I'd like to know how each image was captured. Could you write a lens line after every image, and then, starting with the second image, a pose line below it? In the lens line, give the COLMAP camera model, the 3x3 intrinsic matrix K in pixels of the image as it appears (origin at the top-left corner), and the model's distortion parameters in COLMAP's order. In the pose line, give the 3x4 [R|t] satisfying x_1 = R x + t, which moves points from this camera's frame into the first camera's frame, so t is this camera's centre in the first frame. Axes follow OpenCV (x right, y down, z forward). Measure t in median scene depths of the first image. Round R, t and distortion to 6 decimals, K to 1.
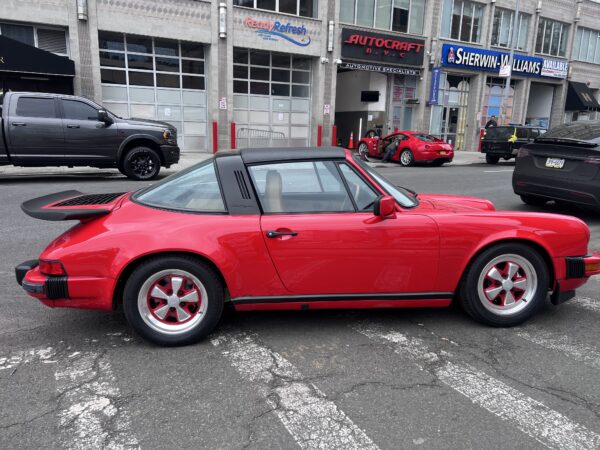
lens RADIAL K [[465.8, 0, 286.7], [0, 465.8, 231.2], [0, 0, 1]] dist [0.042829, -0.057916]
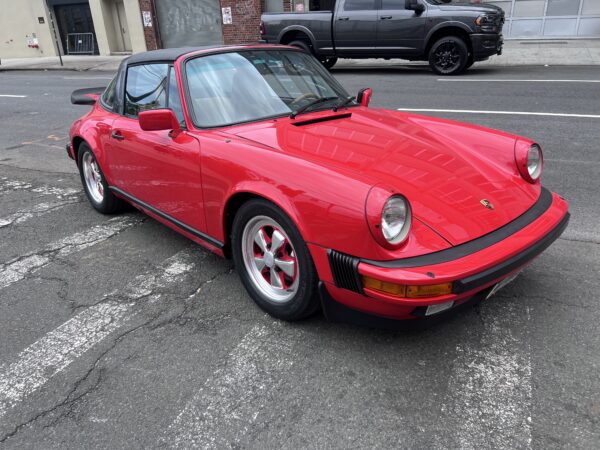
lens RADIAL K [[465.8, 0, 300.9], [0, 465.8, 223.6], [0, 0, 1]] dist [0.042829, -0.057916]
pose [[0.574211, 0.282979, -0.768248, 0.354142], [-0.115679, 0.956995, 0.266041, -0.043802], [0.810494, -0.063894, 0.582252, 0.224063]]
